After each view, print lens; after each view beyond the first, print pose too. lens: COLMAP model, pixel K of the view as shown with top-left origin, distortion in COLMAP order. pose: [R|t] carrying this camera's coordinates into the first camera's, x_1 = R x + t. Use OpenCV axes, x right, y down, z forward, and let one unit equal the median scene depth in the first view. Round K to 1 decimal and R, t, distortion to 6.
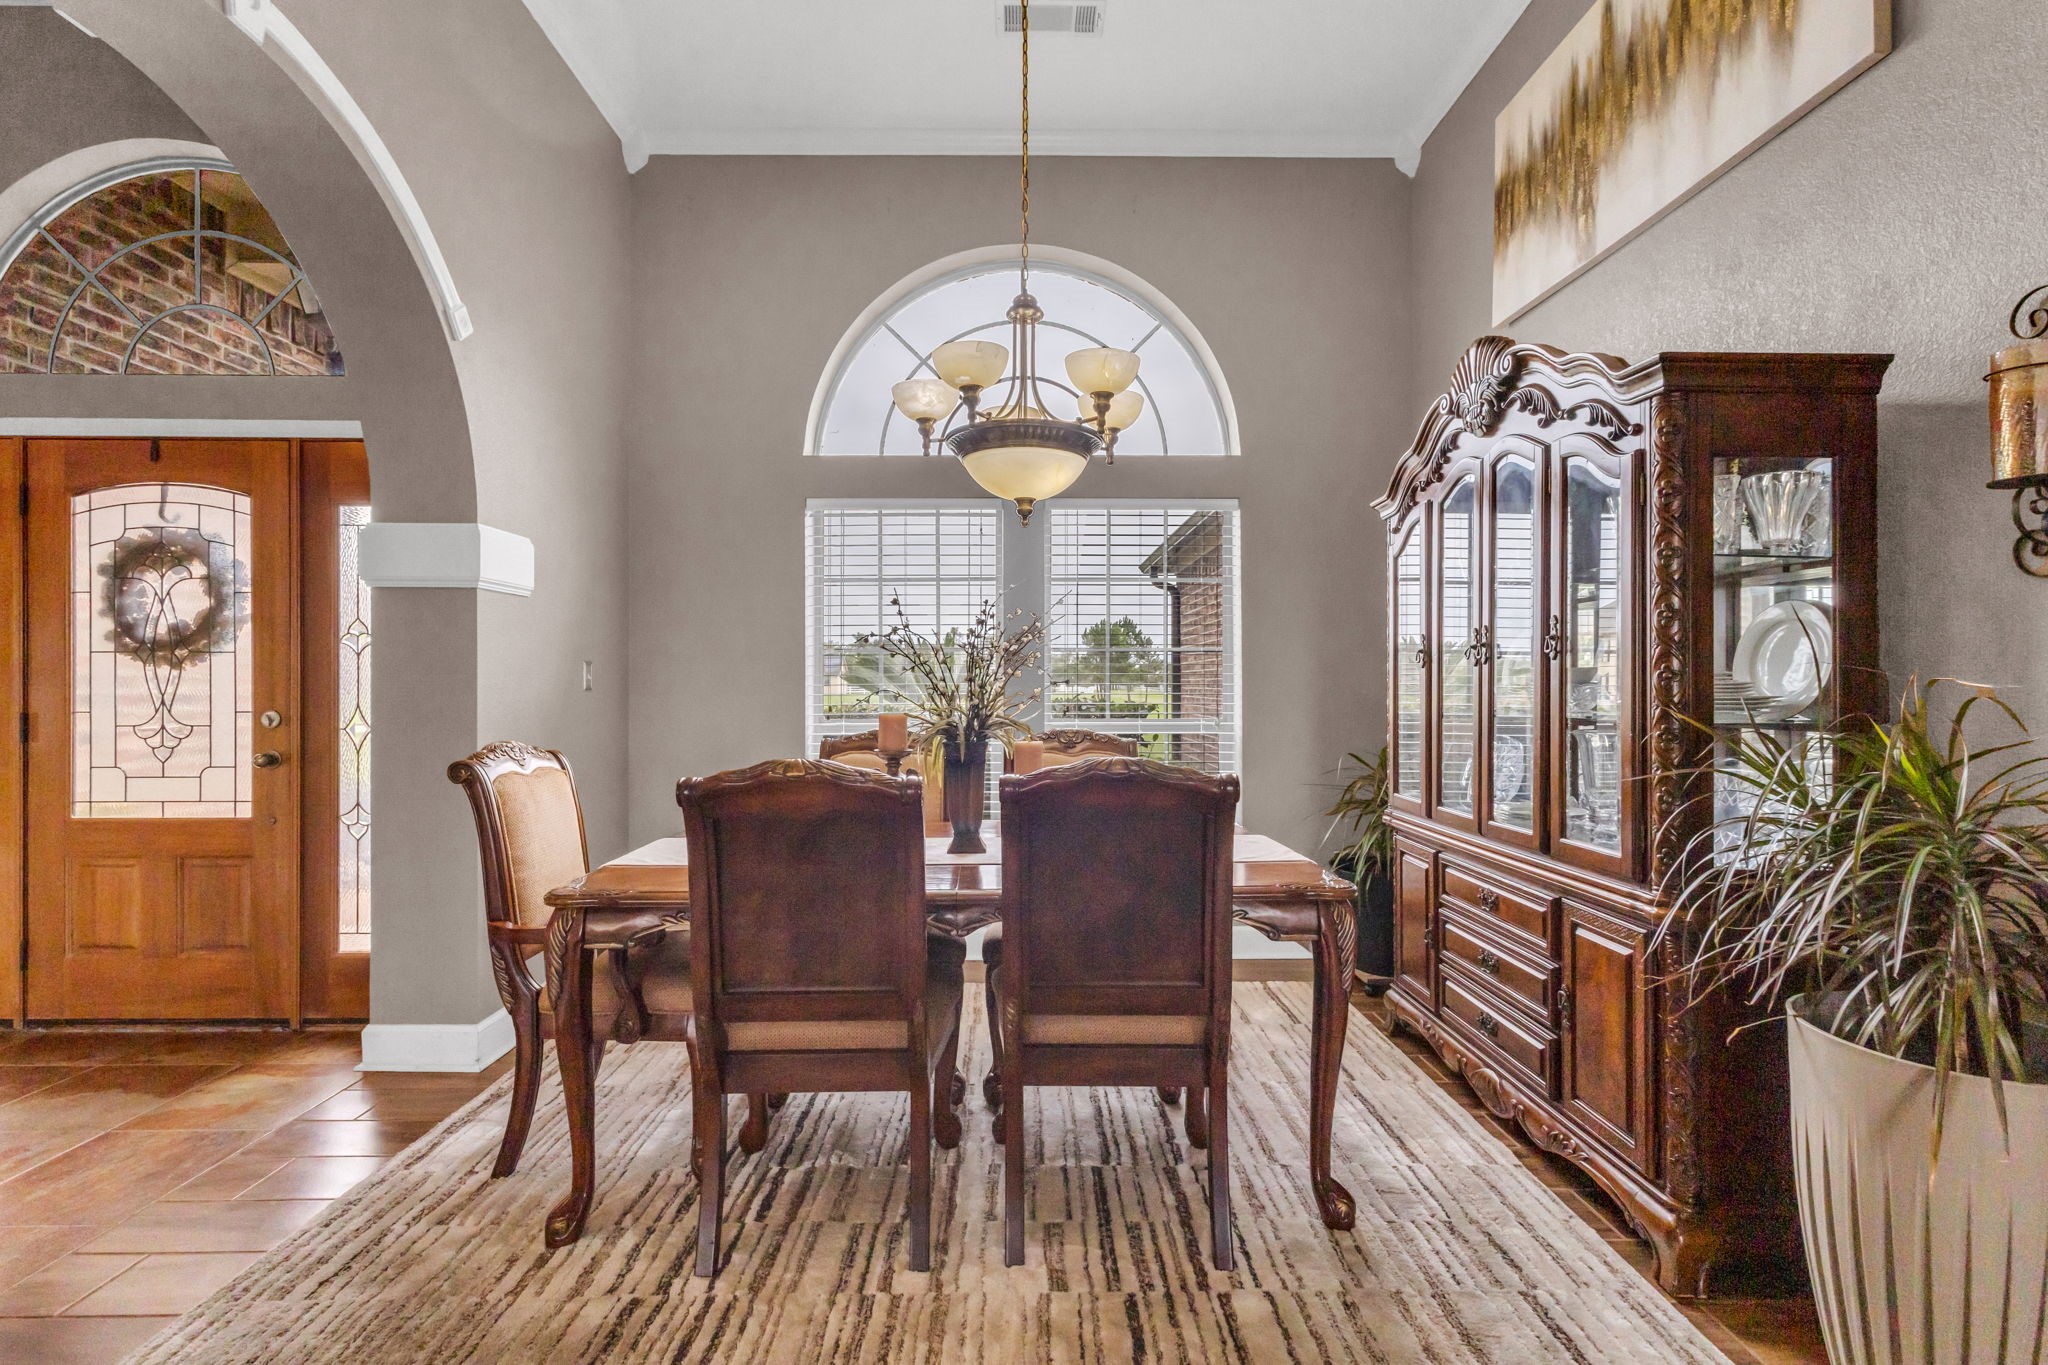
lens RADIAL K [[929.8, 0, 1020.4], [0, 929.8, 686.2], [0, 0, 1]] dist [0.000060, 0.000328]
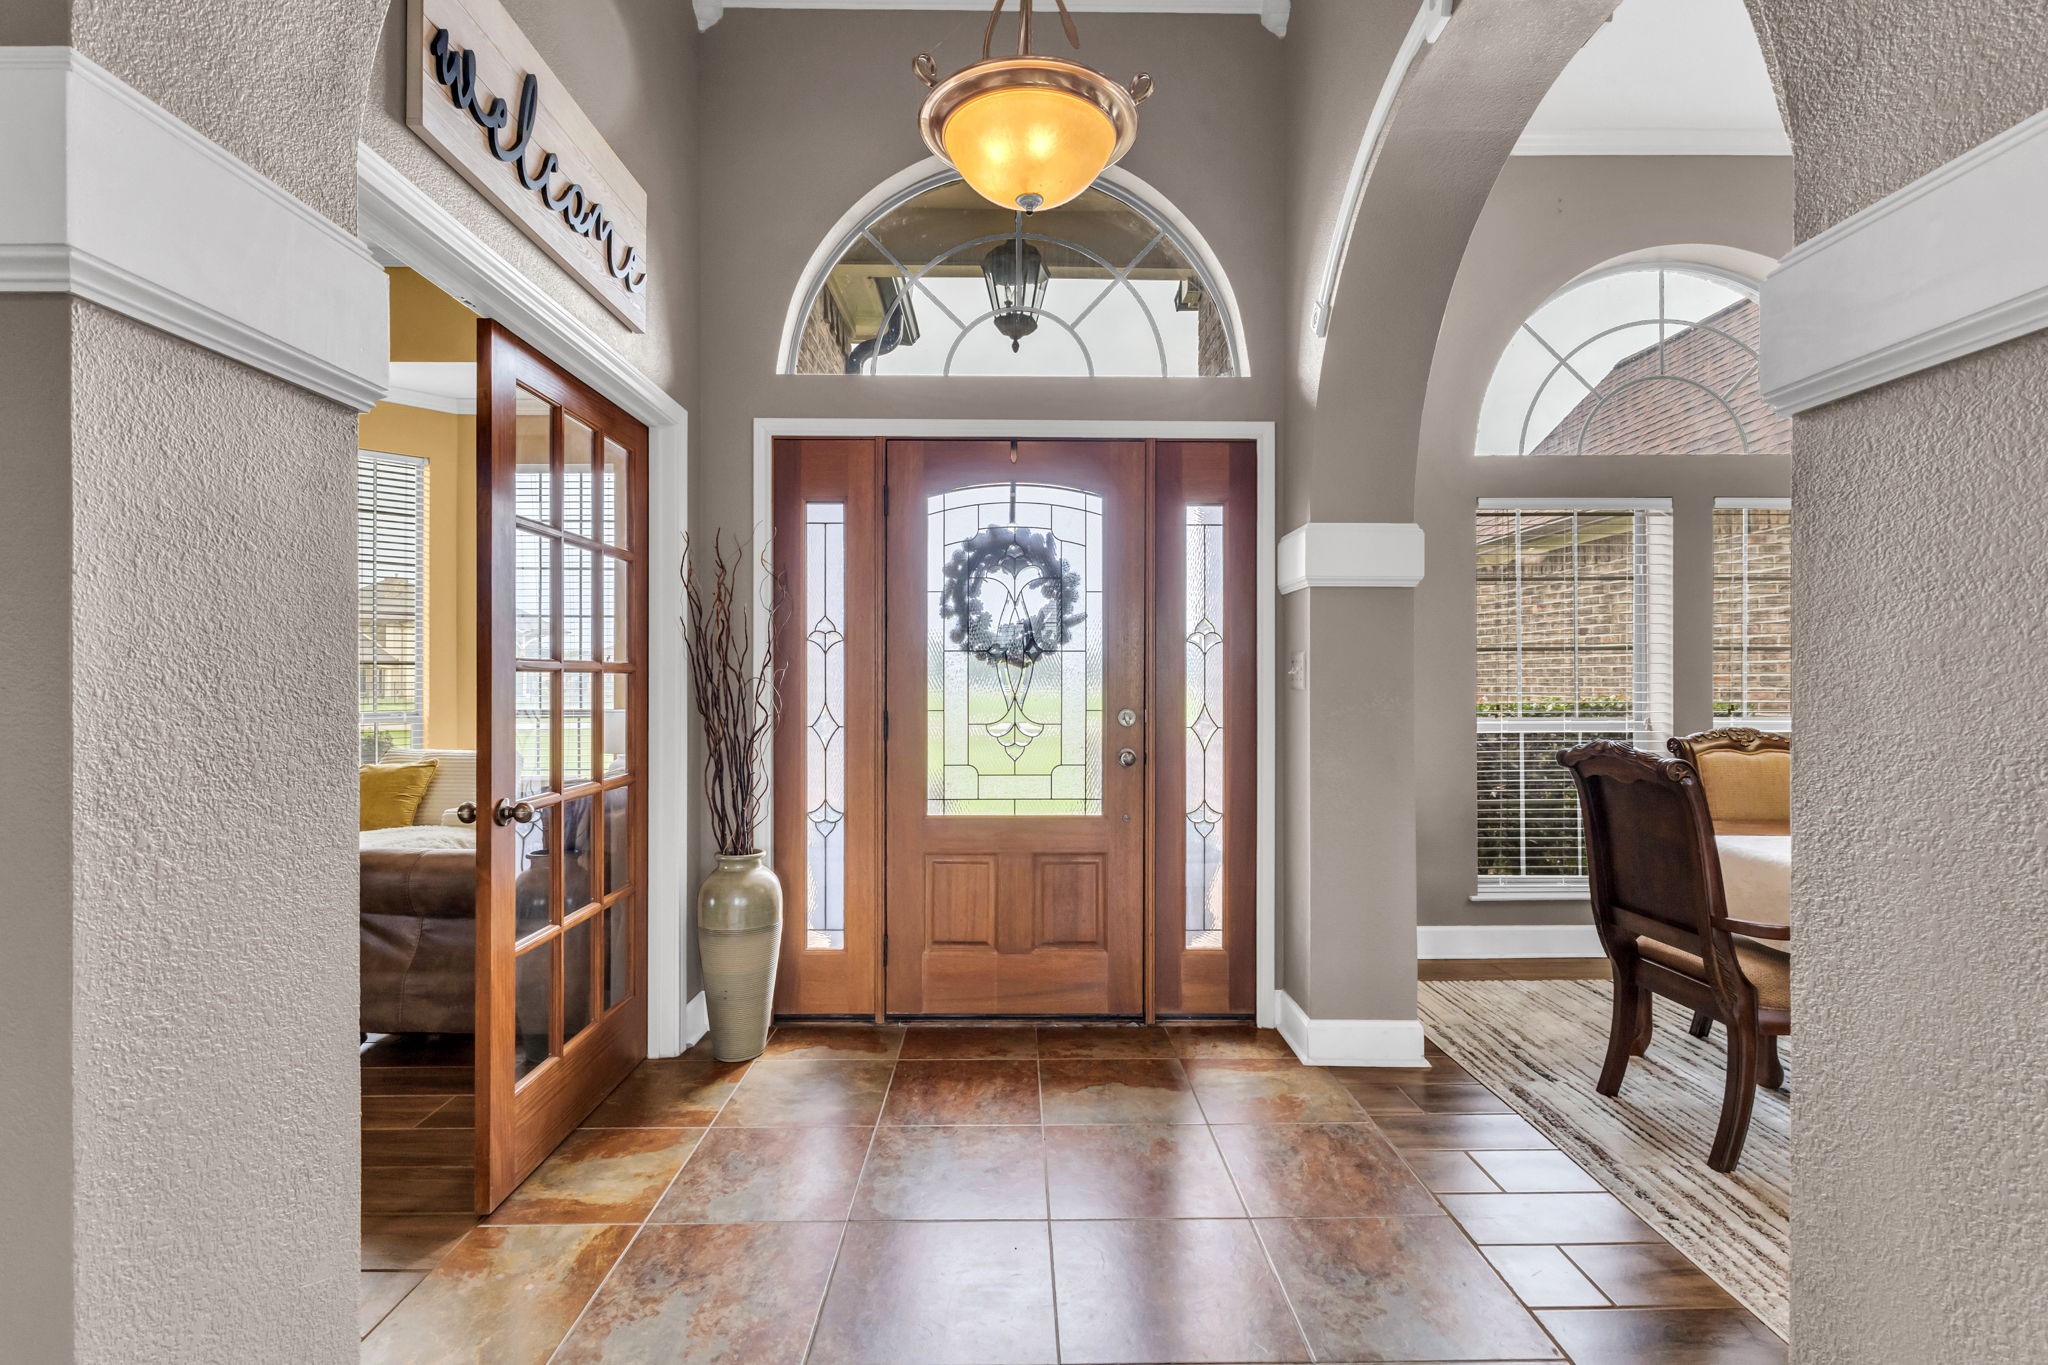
lens RADIAL K [[940.4, 0, 1020.8], [0, 940.4, 684.3], [0, 0, 1]] dist [0.000088, 0.000320]
pose [[0.999999, 0.001583, -0.000433, -0.915224], [-0.001582, 0.999996, 0.002428, -0.003217], [0.000437, -0.002427, 0.999997, -0.021160]]
